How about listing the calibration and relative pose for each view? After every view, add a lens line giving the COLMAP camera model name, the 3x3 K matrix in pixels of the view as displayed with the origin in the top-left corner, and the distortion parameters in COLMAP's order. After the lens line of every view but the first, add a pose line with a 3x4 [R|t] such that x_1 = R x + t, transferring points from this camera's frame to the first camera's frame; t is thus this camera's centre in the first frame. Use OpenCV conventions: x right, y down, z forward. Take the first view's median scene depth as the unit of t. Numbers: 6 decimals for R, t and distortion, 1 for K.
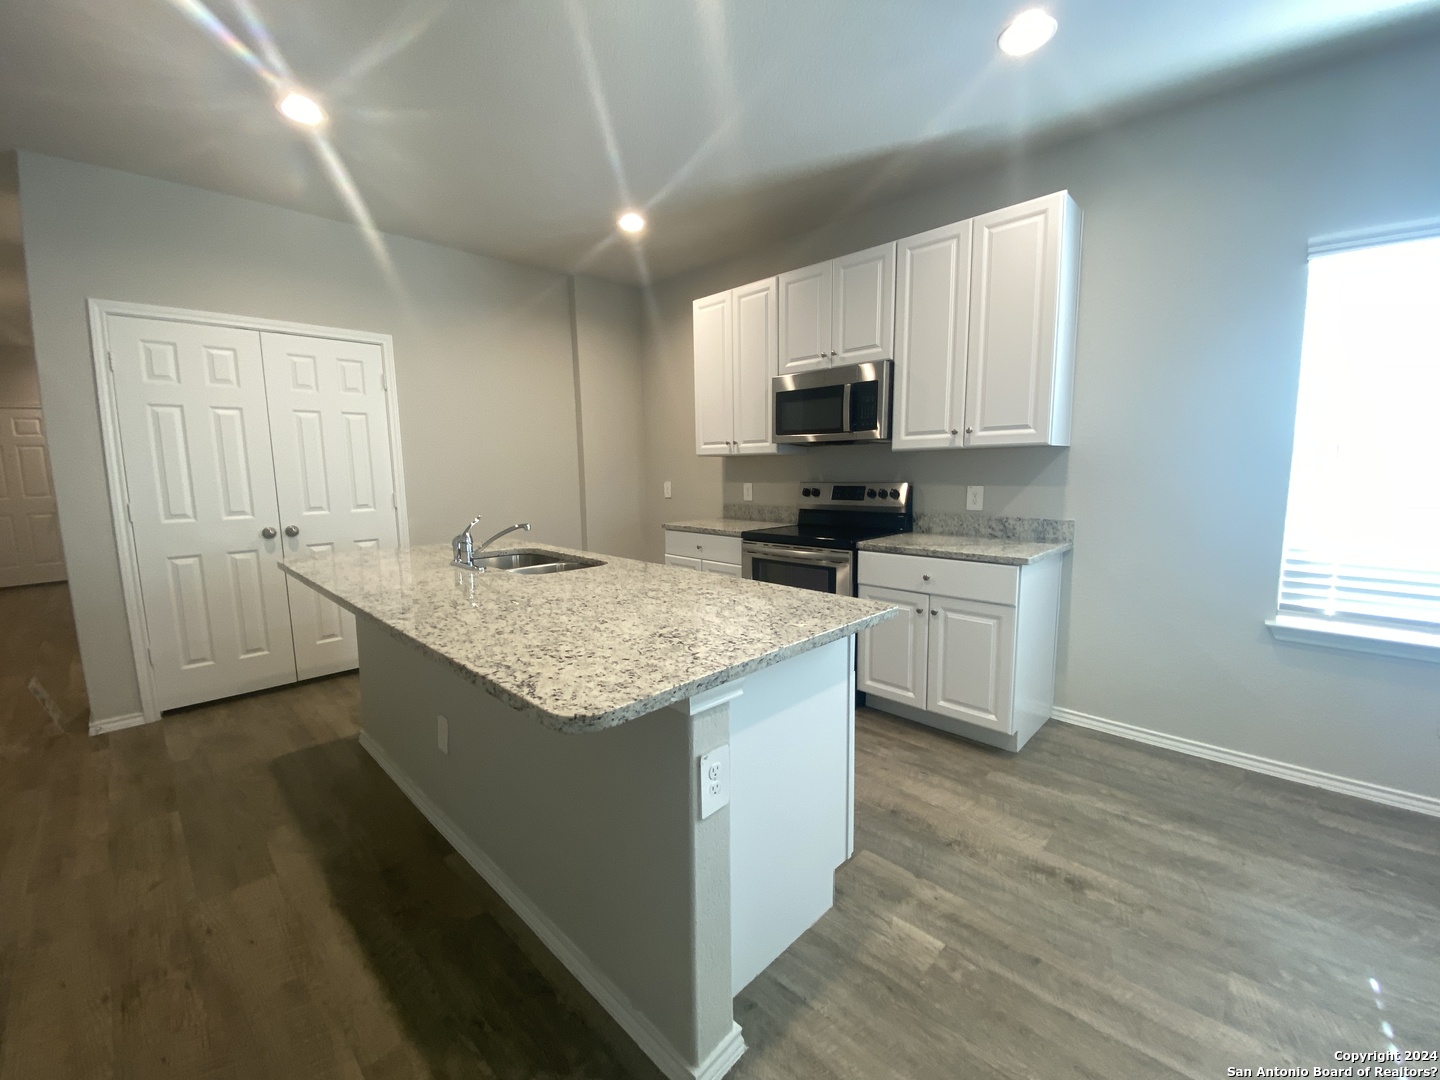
lens RADIAL K [[583.3, 0, 717.5], [0, 583.3, 544.1], [0, 0, 1]] dist [0.031739, -0.023914]
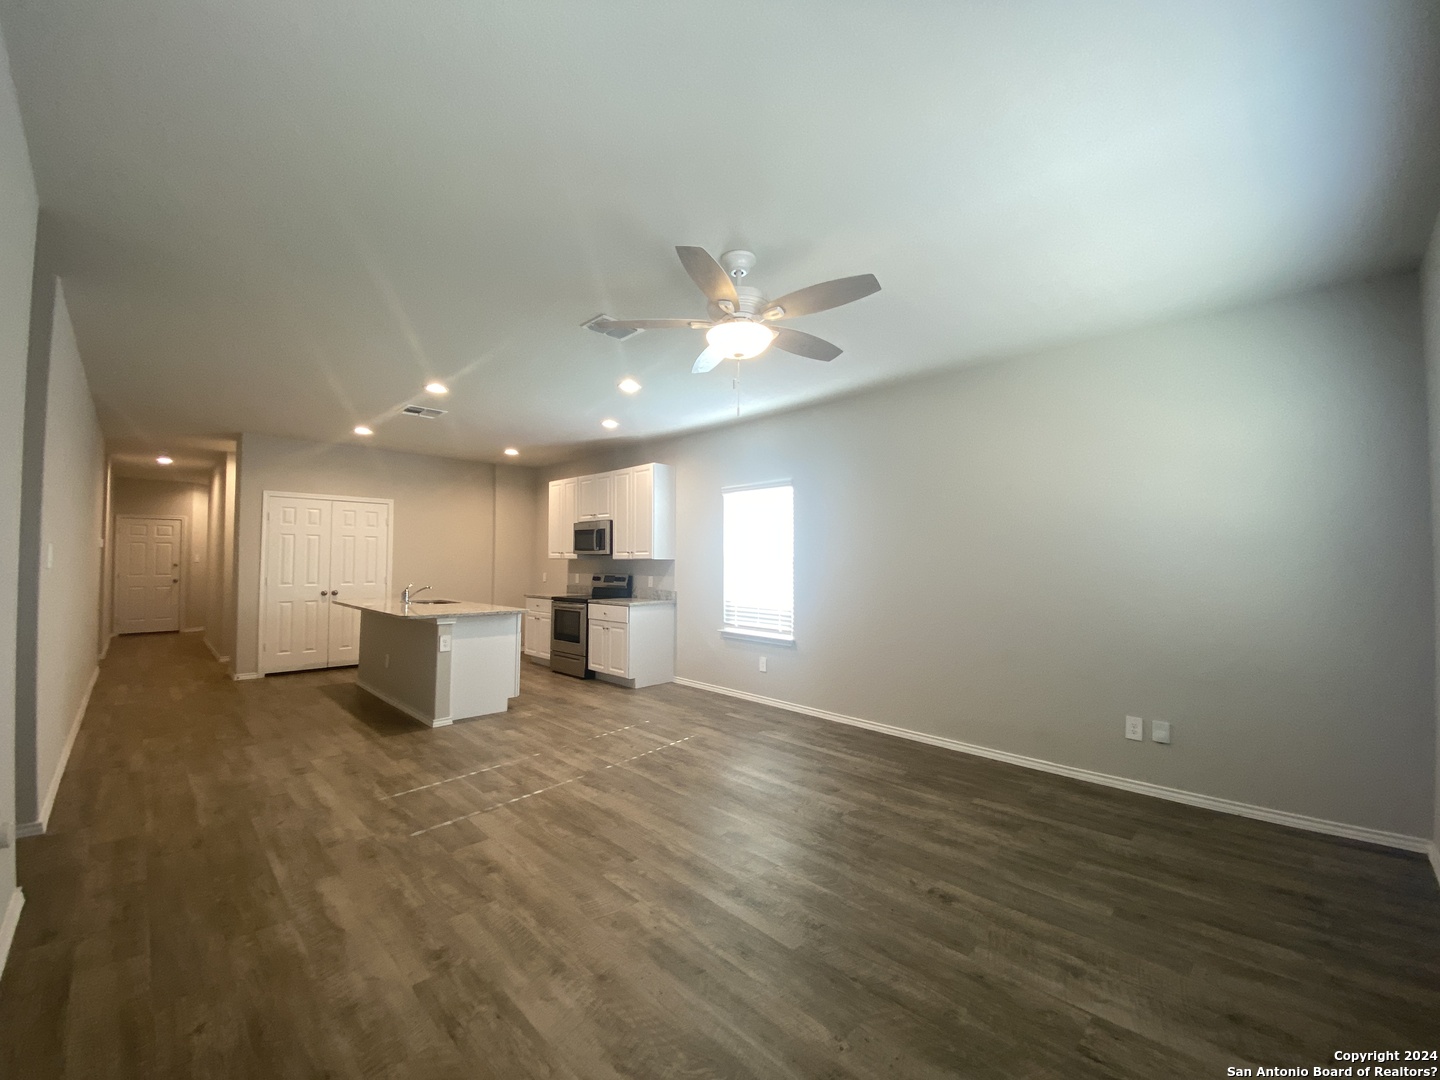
lens RADIAL K [[588.8, 0, 720.0], [0, 588.8, 540.0], [0, 0, 1]] dist [0.042452, -0.025806]
pose [[0.999710, 0.014807, -0.018972, 0.759054], [-0.017770, 0.985797, -0.166998, 0.134936], [0.016230, 0.167286, 0.985775, -1.217631]]
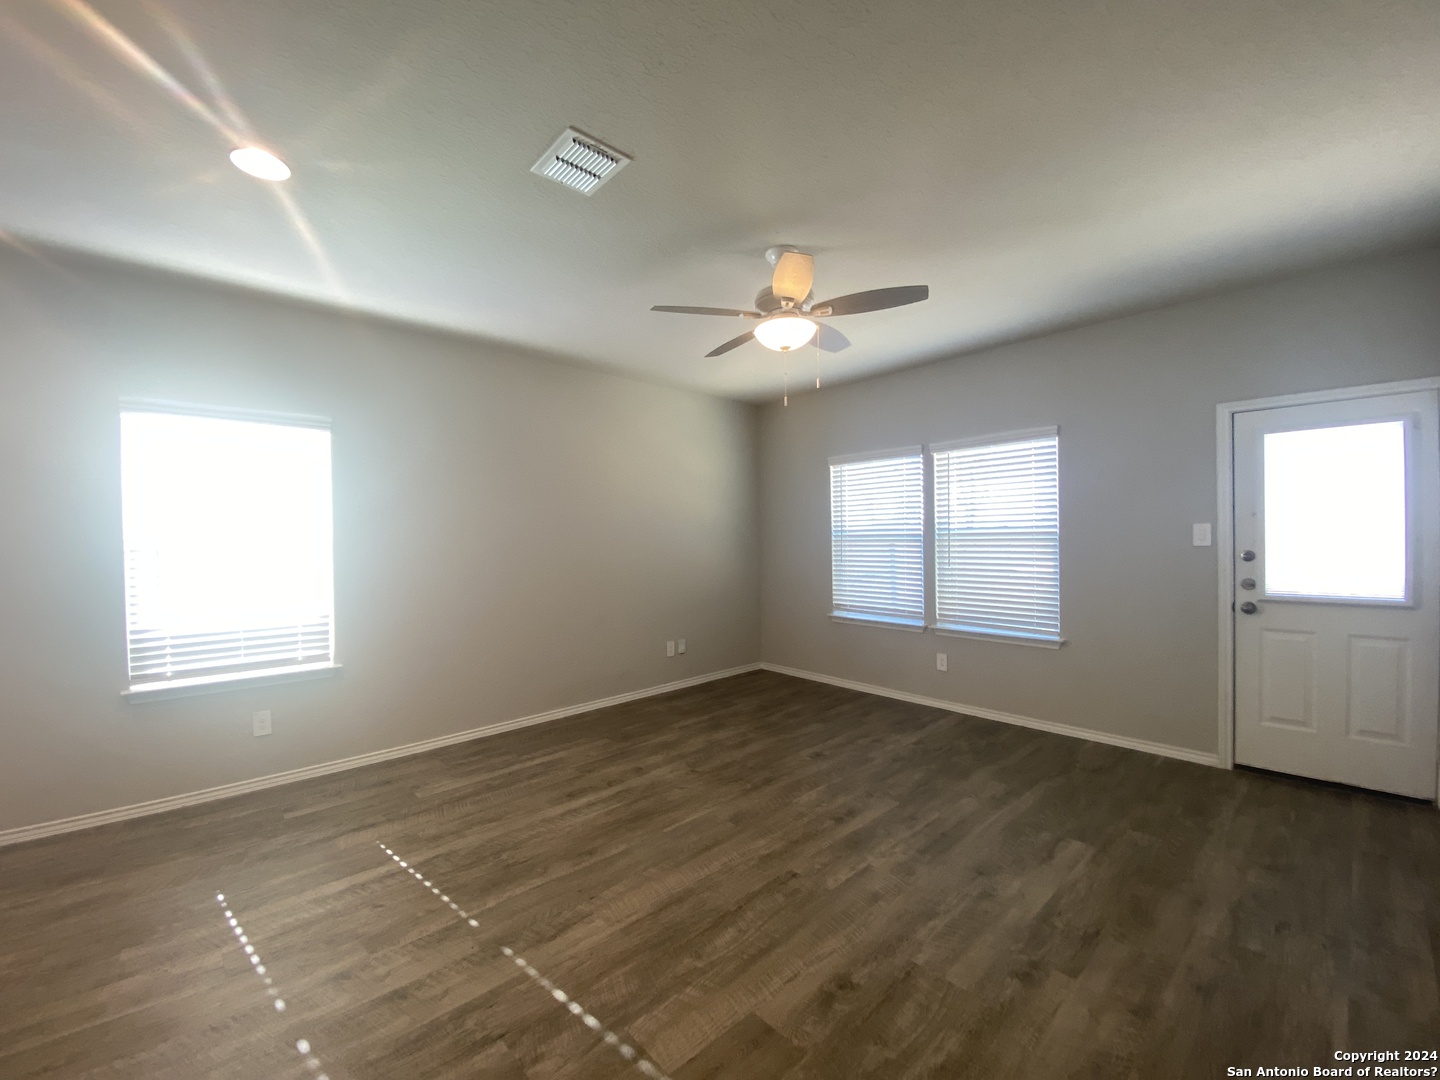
lens RADIAL K [[583.3, 0, 717.5], [0, 583.3, 544.1], [0, 0, 1]] dist [0.031739, -0.023914]
pose [[0.050456, 0.002248, 0.998724, -0.180898], [0.144843, 0.989409, -0.009545, 0.012474], [-0.988167, 0.145139, 0.049596, -0.264332]]
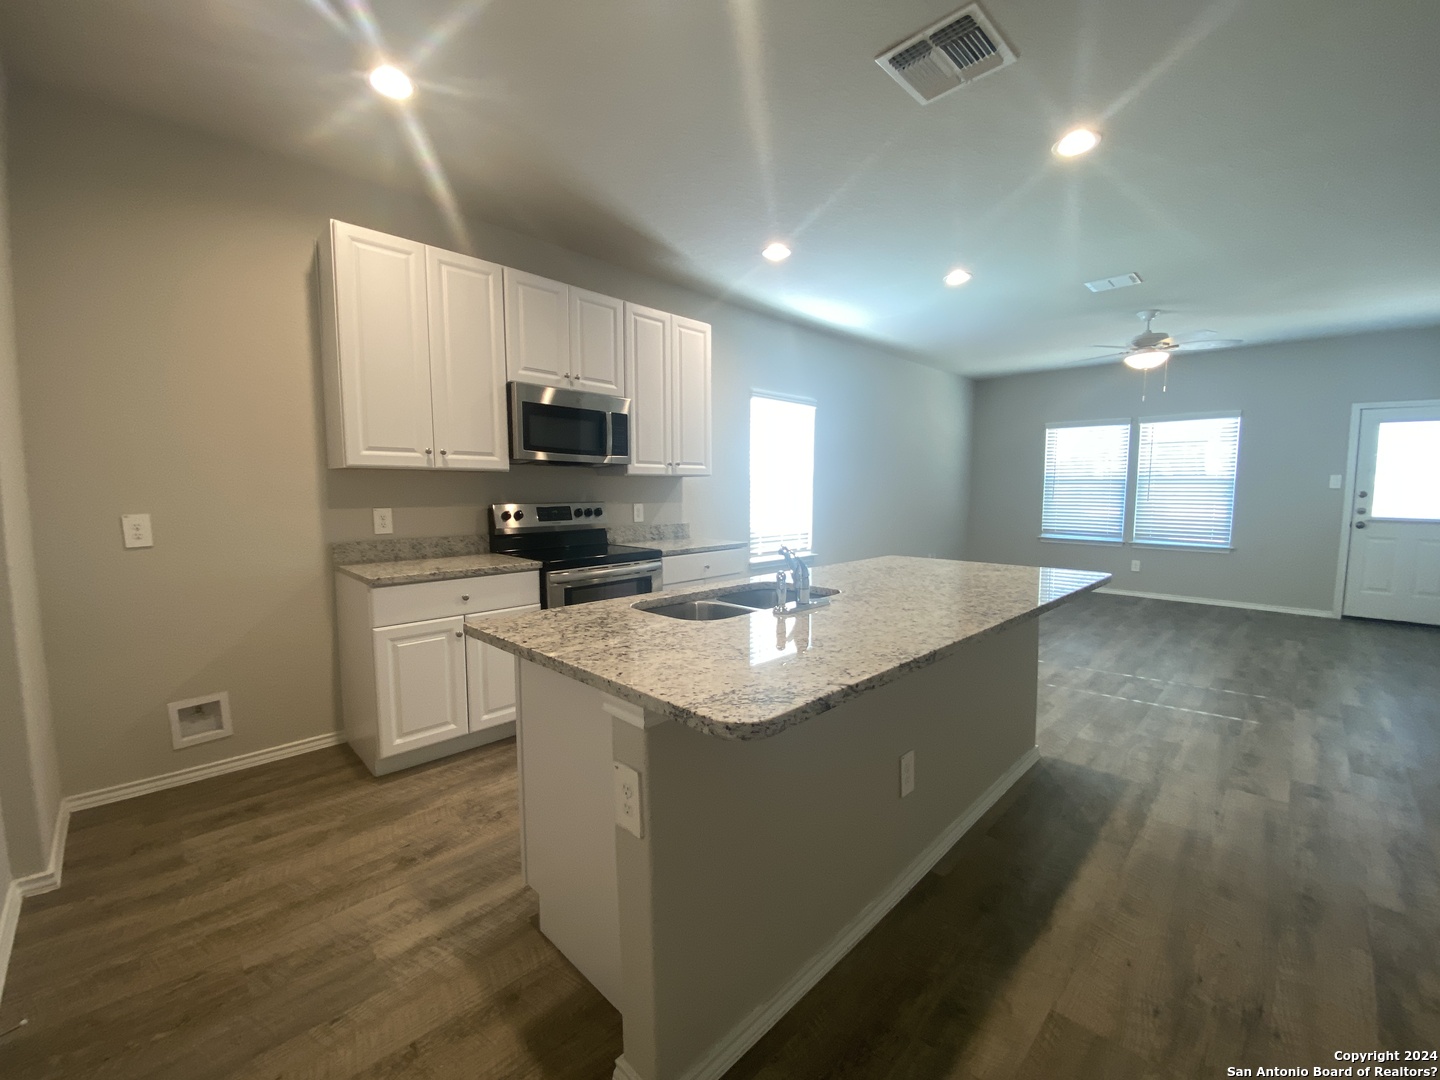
lens RADIAL K [[580.8, 0, 724.7], [0, 580.8, 541.5], [0, 0, 1]] dist [0.027184, -0.024115]
pose [[0.006549, -0.081186, 0.996677, -0.898797], [0.129925, 0.988319, 0.079652, -0.095843], [-0.991502, 0.128971, 0.017021, 0.819295]]
